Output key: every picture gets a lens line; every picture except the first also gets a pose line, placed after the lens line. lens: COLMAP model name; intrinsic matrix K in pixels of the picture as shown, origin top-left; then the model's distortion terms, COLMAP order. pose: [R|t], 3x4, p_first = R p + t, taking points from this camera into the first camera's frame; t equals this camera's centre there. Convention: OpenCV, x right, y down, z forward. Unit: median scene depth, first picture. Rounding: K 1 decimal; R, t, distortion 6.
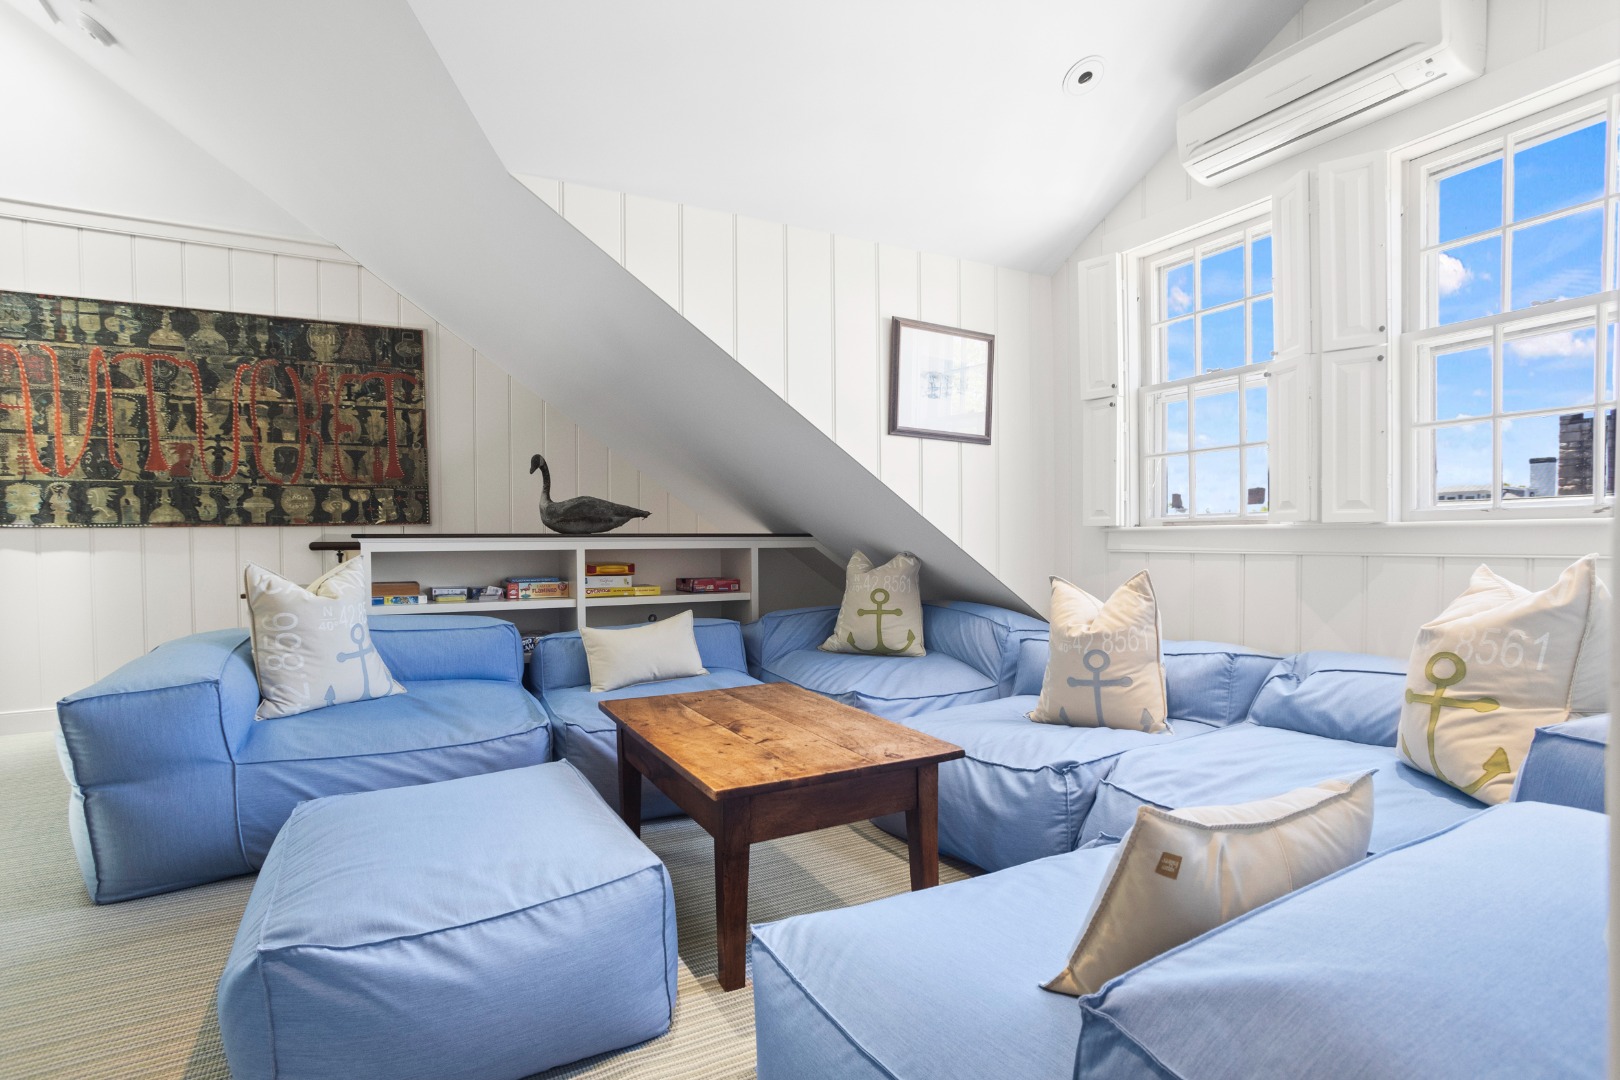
lens RADIAL K [[800.3, 0, 810.0], [0, 800.3, 540.0], [0, 0, 1]] dist [-0.068600, 0.048486]
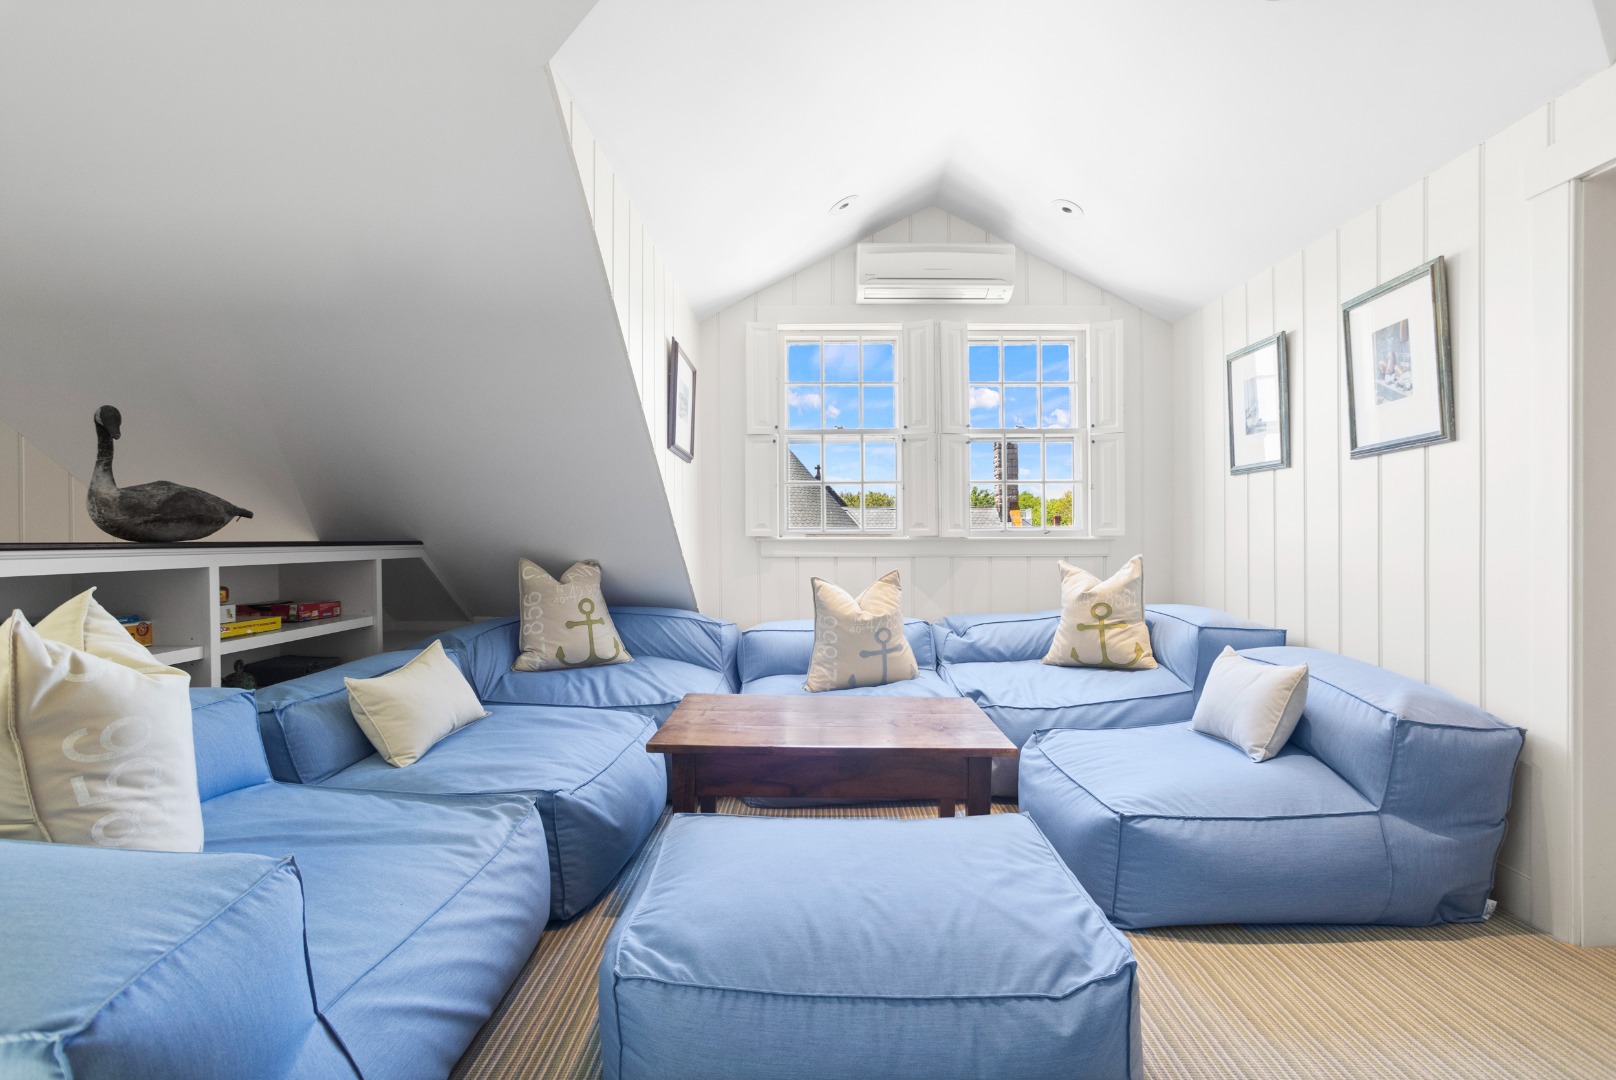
lens RADIAL K [[798.3, 0, 808.0], [0, 798.3, 540.0], [0, 0, 1]] dist [-0.068600, 0.048486]
pose [[0.482979, 0.001371, 0.875631, -0.850969], [-0.000605, 0.999999, -0.001232, -0.013105], [-0.875632, 0.000066, 0.482980, 0.399764]]
